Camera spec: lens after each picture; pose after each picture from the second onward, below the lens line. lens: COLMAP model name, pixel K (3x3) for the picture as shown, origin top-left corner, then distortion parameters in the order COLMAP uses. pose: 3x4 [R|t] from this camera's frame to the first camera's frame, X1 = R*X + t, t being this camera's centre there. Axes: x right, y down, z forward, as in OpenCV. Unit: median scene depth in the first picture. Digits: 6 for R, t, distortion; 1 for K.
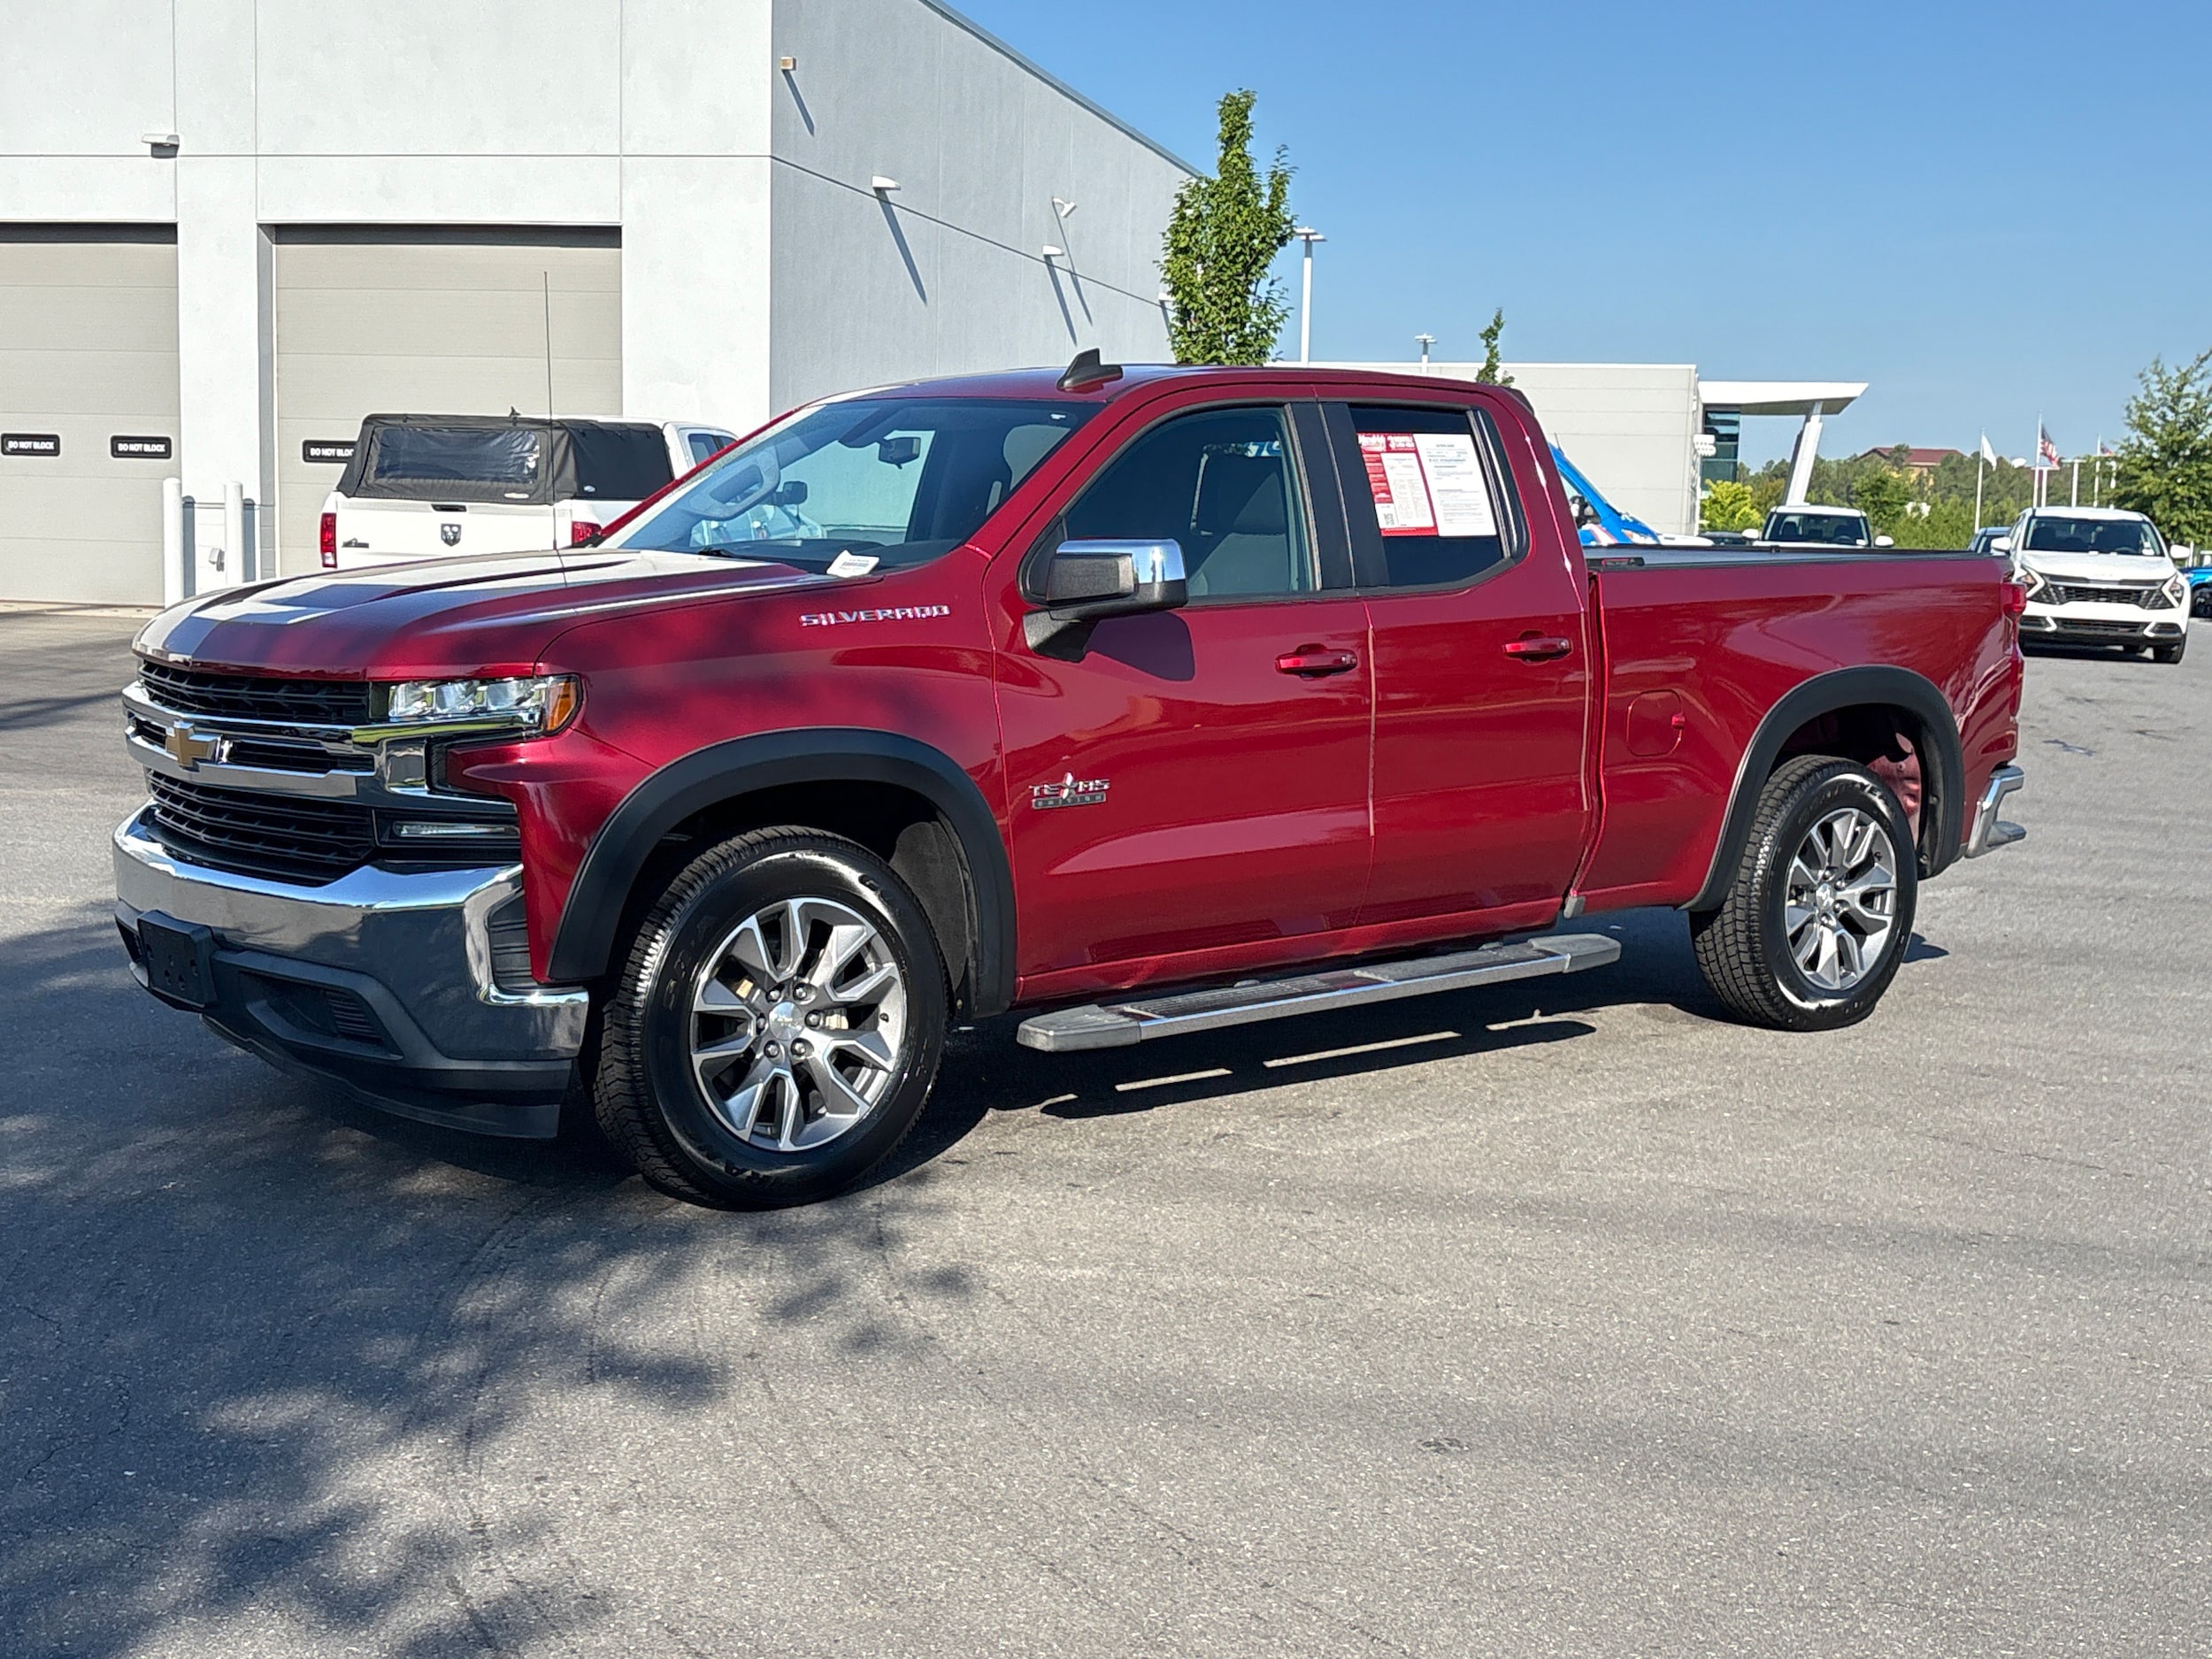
lens RADIAL K [[2633.0, 0, 1106.0], [0, 2633.0, 829.5], [0, 0, 1]] dist [0.100513, -0.398009]
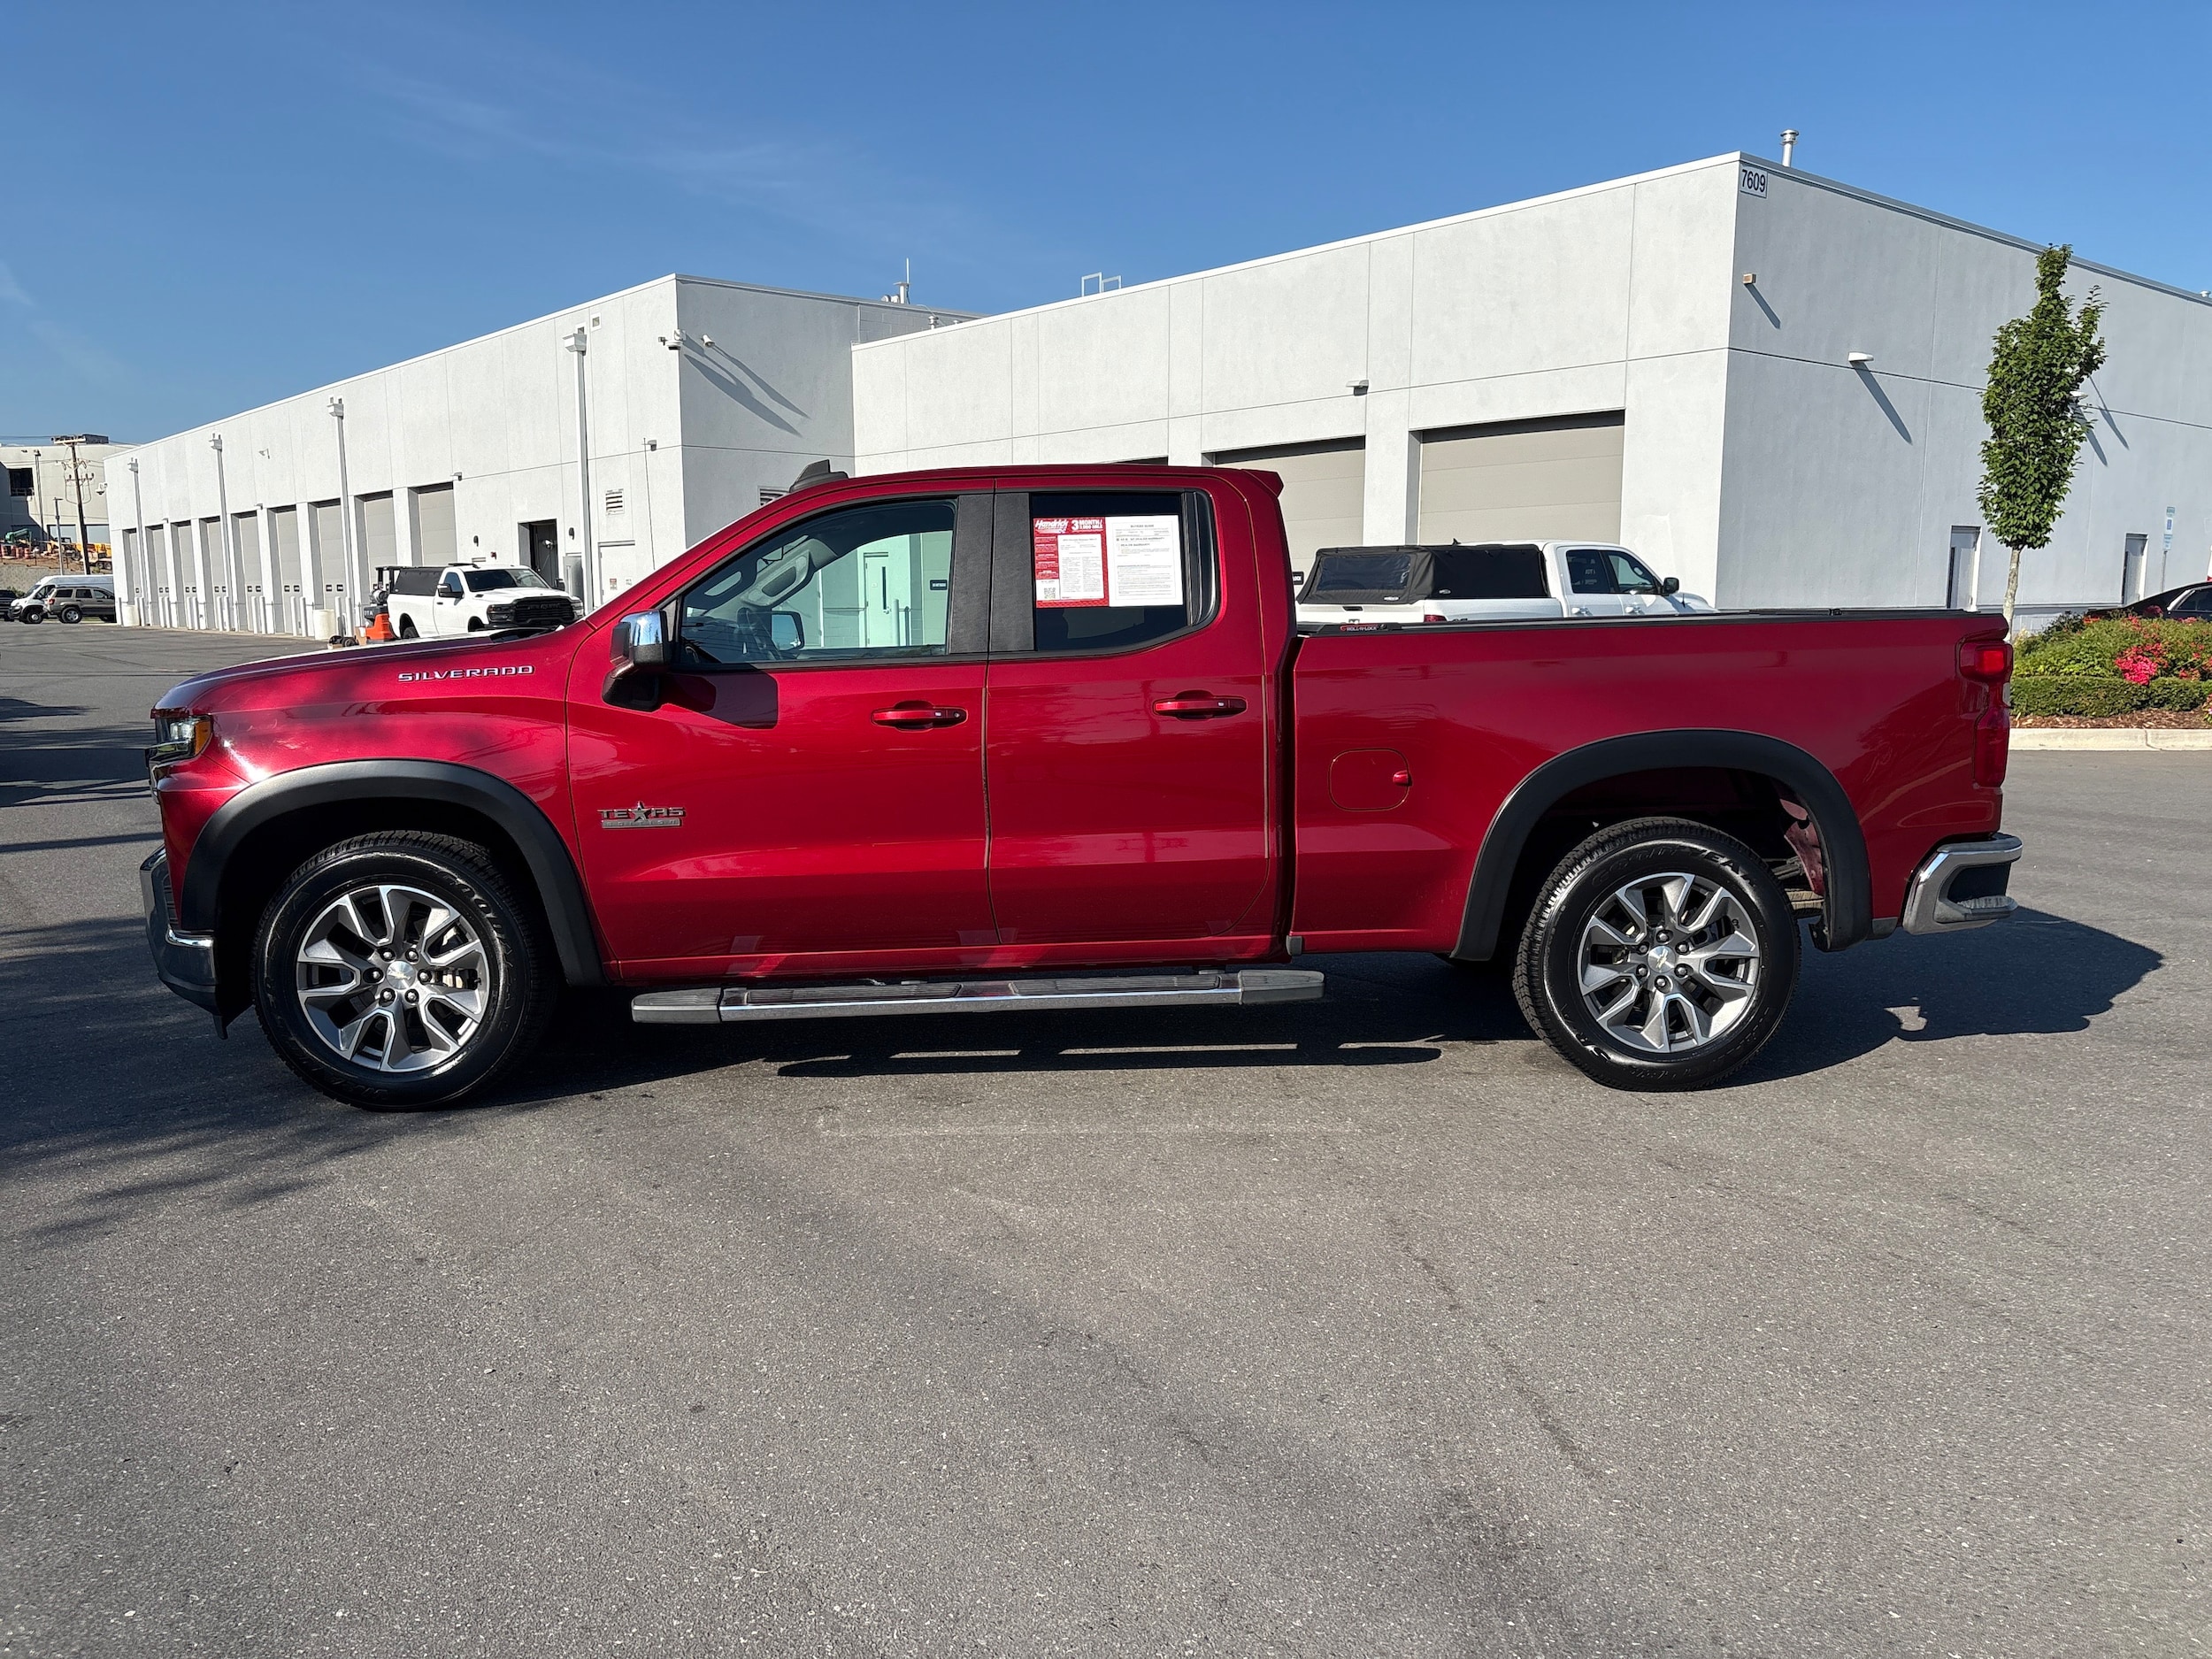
lens RADIAL K [[1644.3, 0, 1256.4], [0, 1644.3, 801.3], [0, 0, 1]] dist [0.069924, -0.078912]
pose [[0.801095, 0.044664, -0.596869, 0.601952], [-0.049119, 0.998754, 0.008812, -0.037086], [0.596518, 0.022259, 0.802291, 0.473855]]
